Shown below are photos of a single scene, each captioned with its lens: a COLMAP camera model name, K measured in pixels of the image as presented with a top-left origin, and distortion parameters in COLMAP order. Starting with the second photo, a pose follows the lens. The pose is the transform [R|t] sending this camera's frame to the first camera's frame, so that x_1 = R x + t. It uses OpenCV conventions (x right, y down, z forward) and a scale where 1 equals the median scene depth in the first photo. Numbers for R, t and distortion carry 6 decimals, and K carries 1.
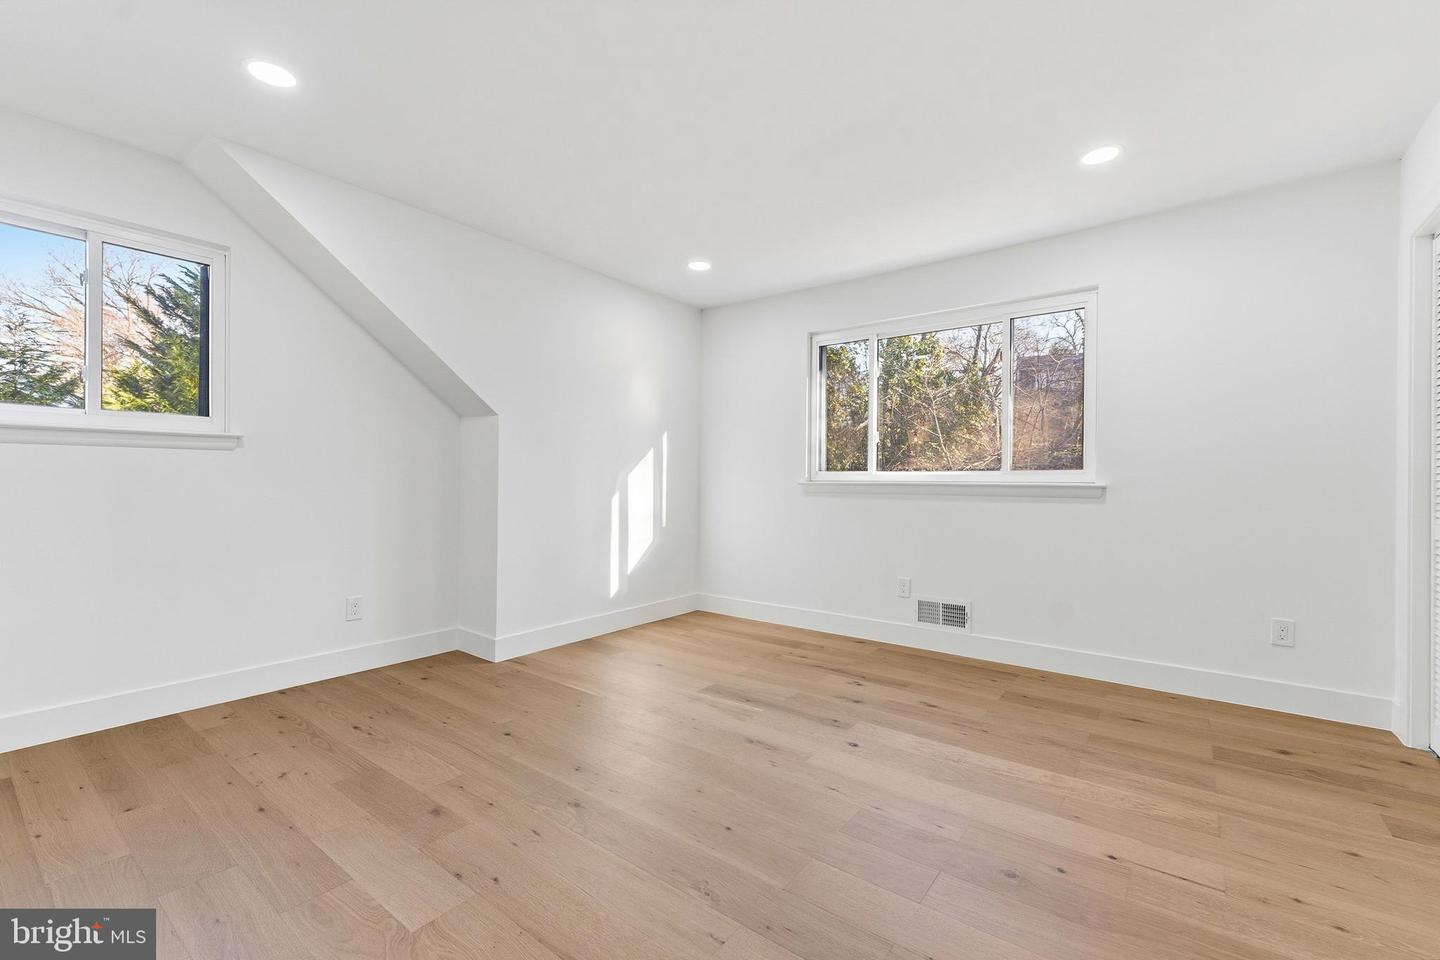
lens RADIAL K [[622.2, 0, 720.0], [0, 622.2, 480.0], [0, 0, 1]] dist [-0.000331, -0.000044]
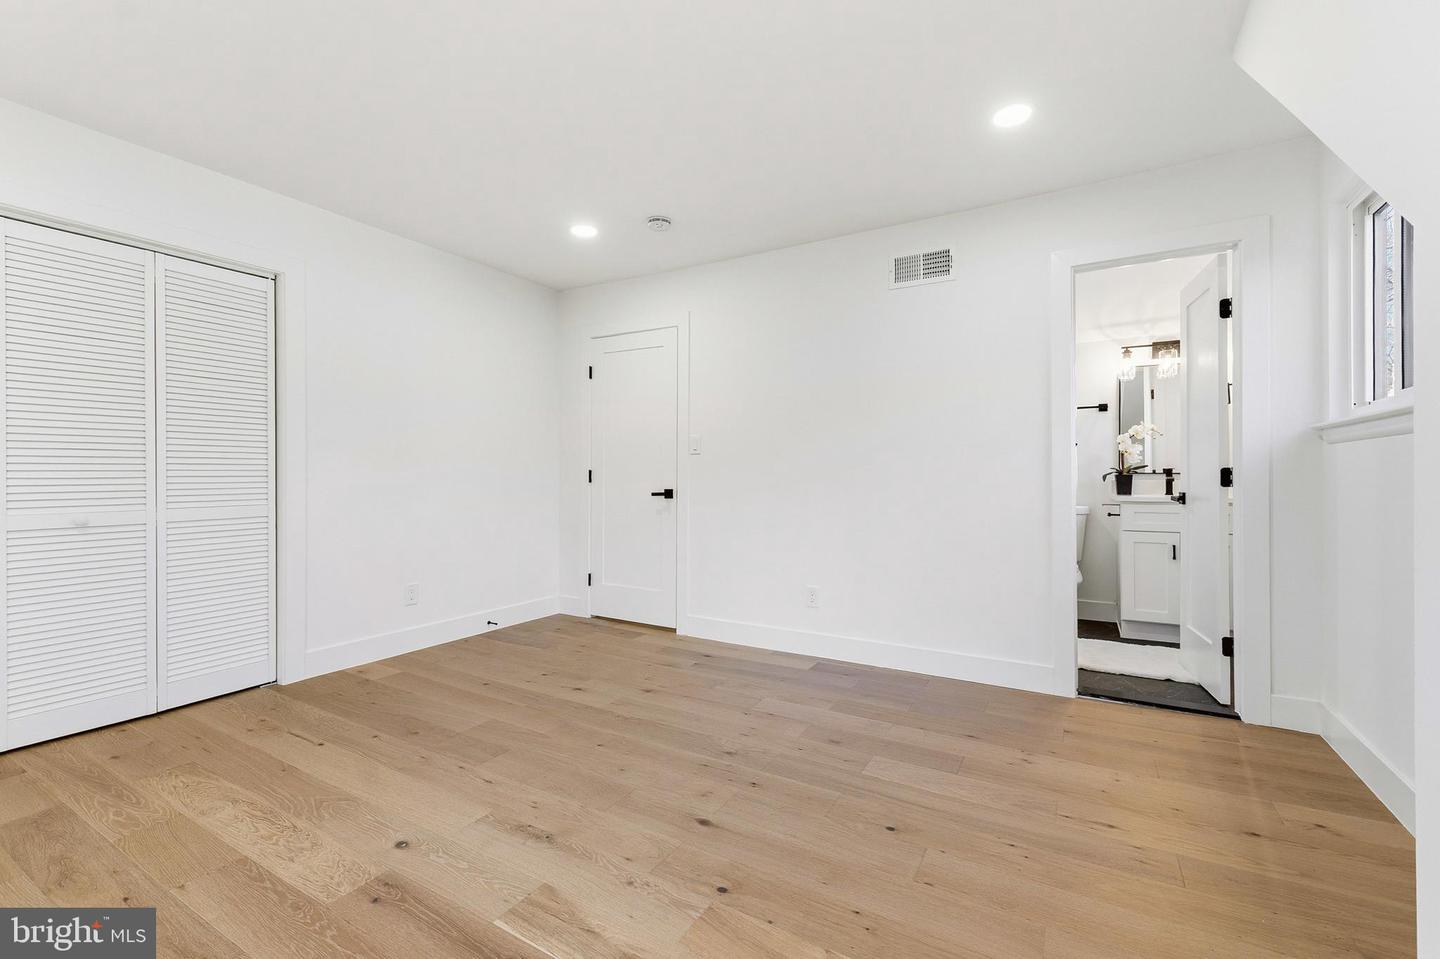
lens RADIAL K [[622.2, 0, 720.0], [0, 622.2, 479.5], [0, 0, 1]] dist [-0.000331, -0.000044]
pose [[-0.992531, -0.006528, -0.121821, -0.059001], [-0.006950, 0.999971, 0.003038, 0.003832], [0.121797, 0.003862, -0.992547, 1.818237]]
